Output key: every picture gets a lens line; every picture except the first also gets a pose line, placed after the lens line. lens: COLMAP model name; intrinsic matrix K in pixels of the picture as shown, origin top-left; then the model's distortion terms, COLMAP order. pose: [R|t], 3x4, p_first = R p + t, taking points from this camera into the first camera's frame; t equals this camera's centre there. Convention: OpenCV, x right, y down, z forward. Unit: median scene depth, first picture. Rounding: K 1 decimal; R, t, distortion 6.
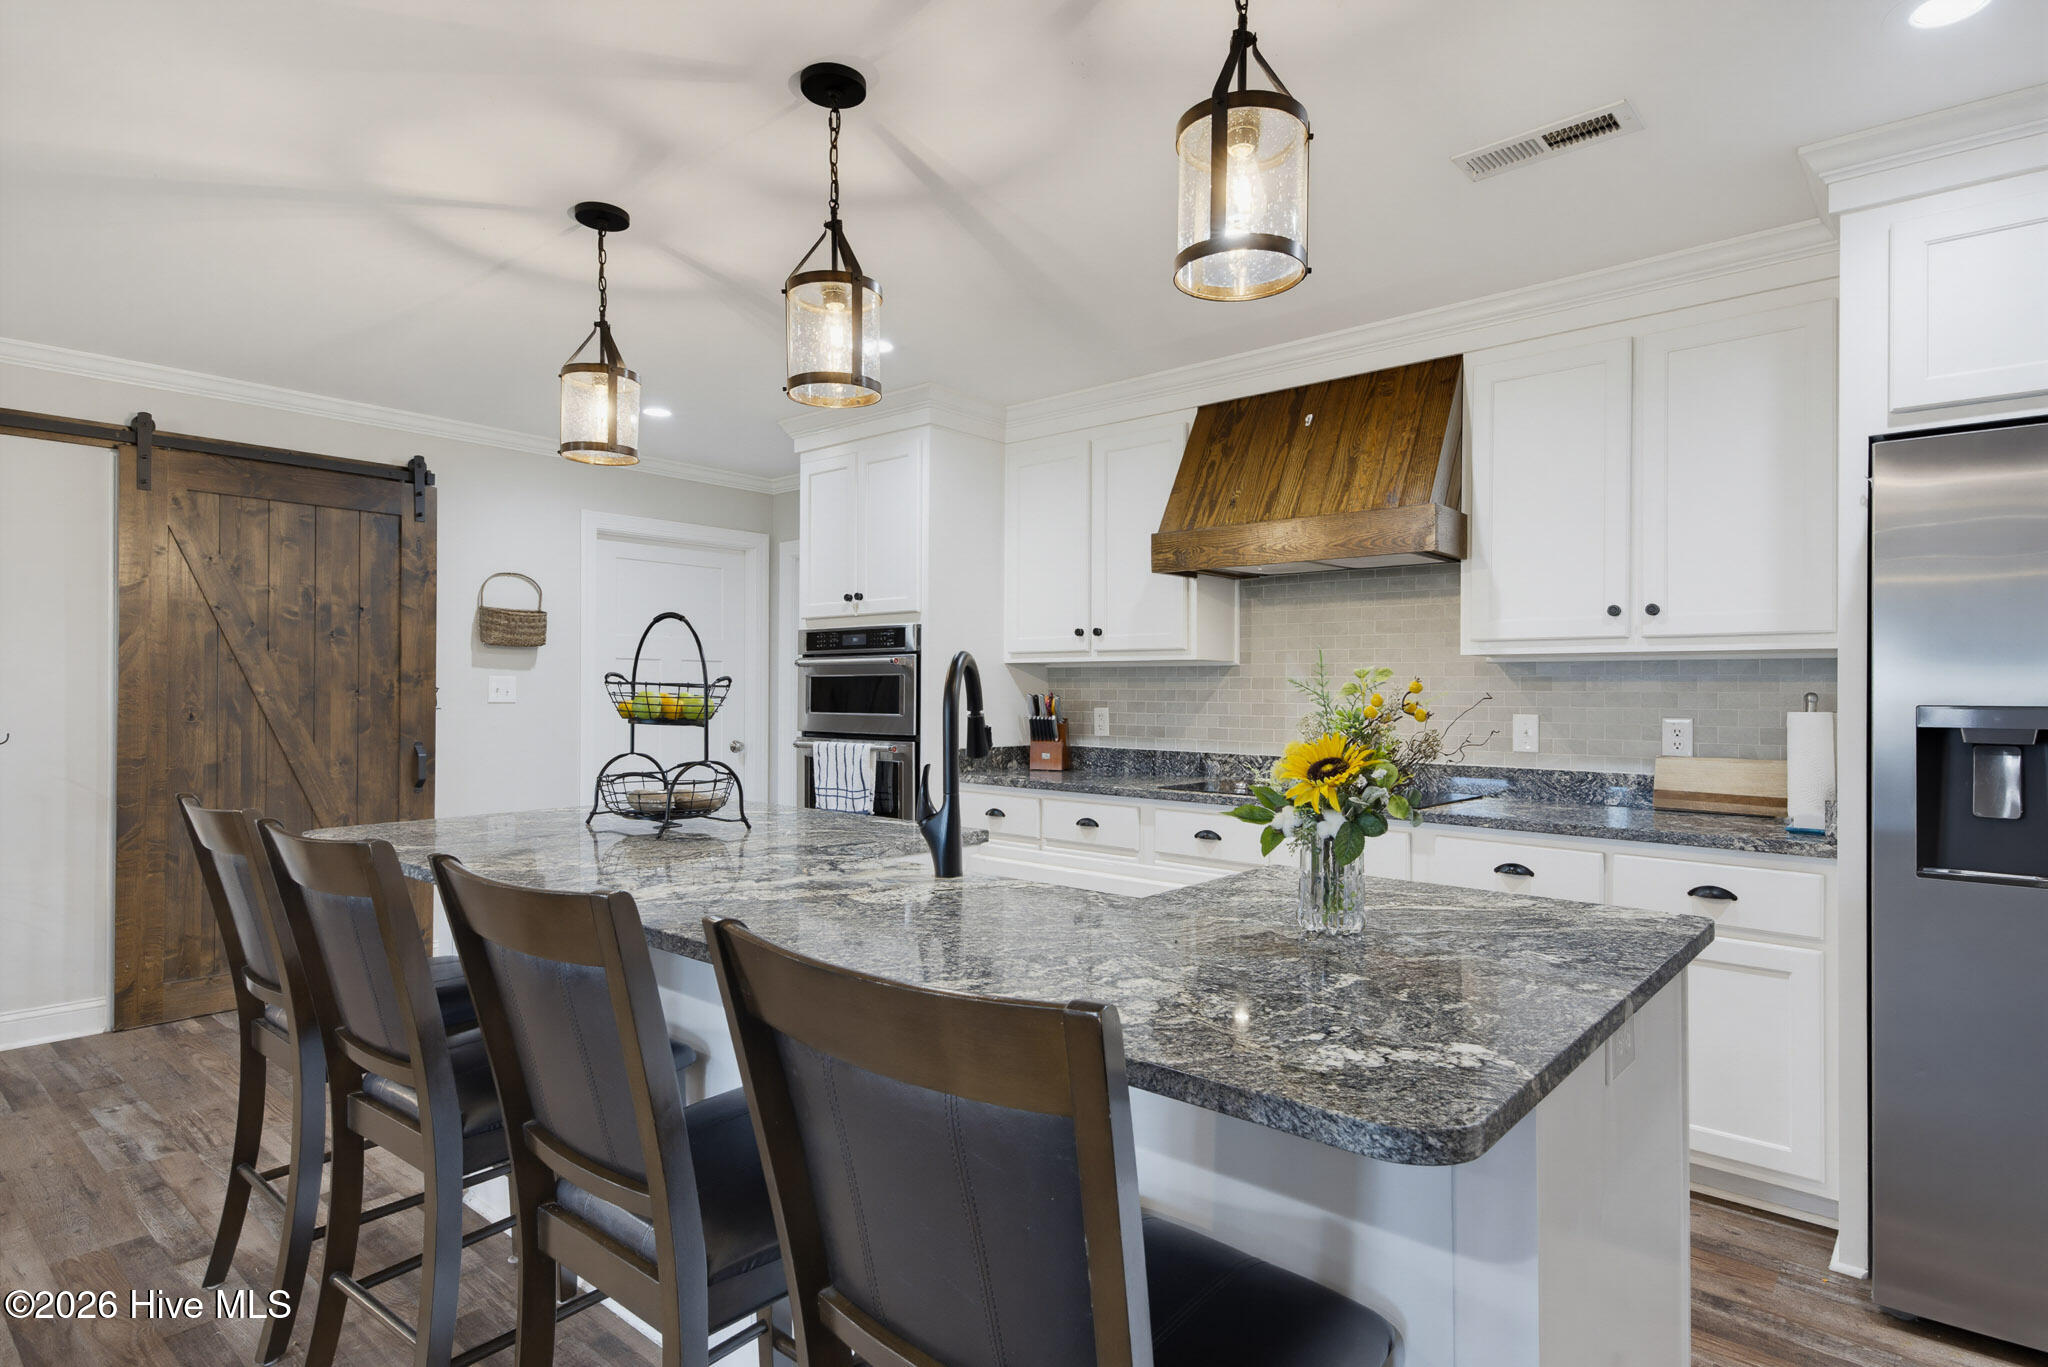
lens RADIAL K [[1026.3, 0, 1024.0], [0, 1026.3, 683.5], [0, 0, 1]] dist [0.023058, -0.000162]
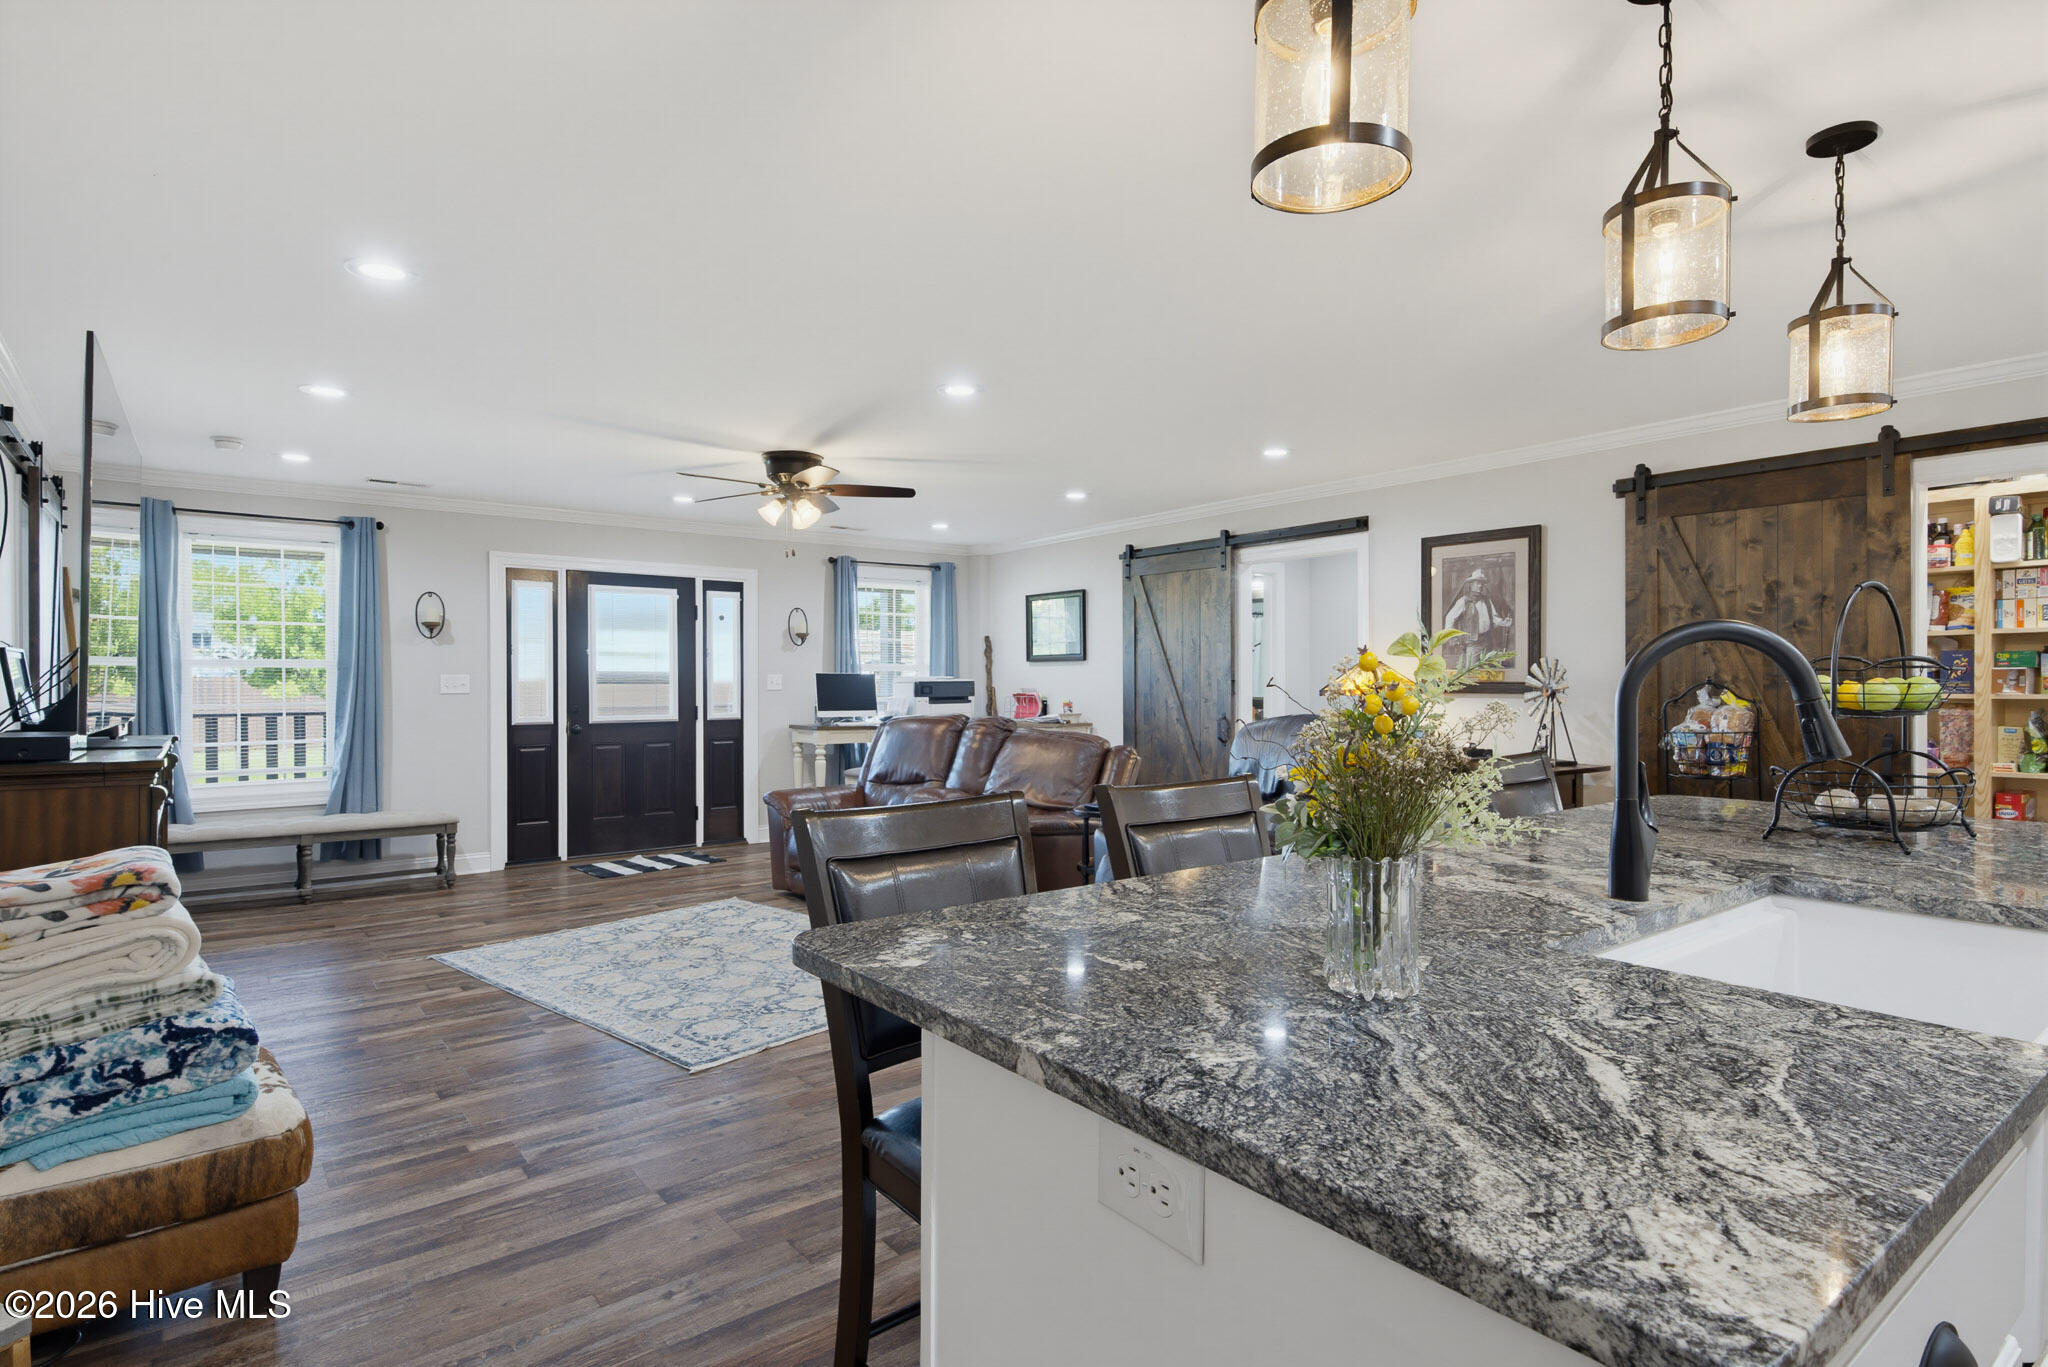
lens RADIAL K [[1026.3, 0, 1024.0], [0, 1026.3, 683.5], [0, 0, 1]] dist [0.023058, -0.000162]
pose [[-0.164330, -0.003909, -0.986398, 0.510275], [0.006029, 0.999969, -0.004967, 0.012246], [0.986387, -0.006763, -0.164302, 0.427763]]
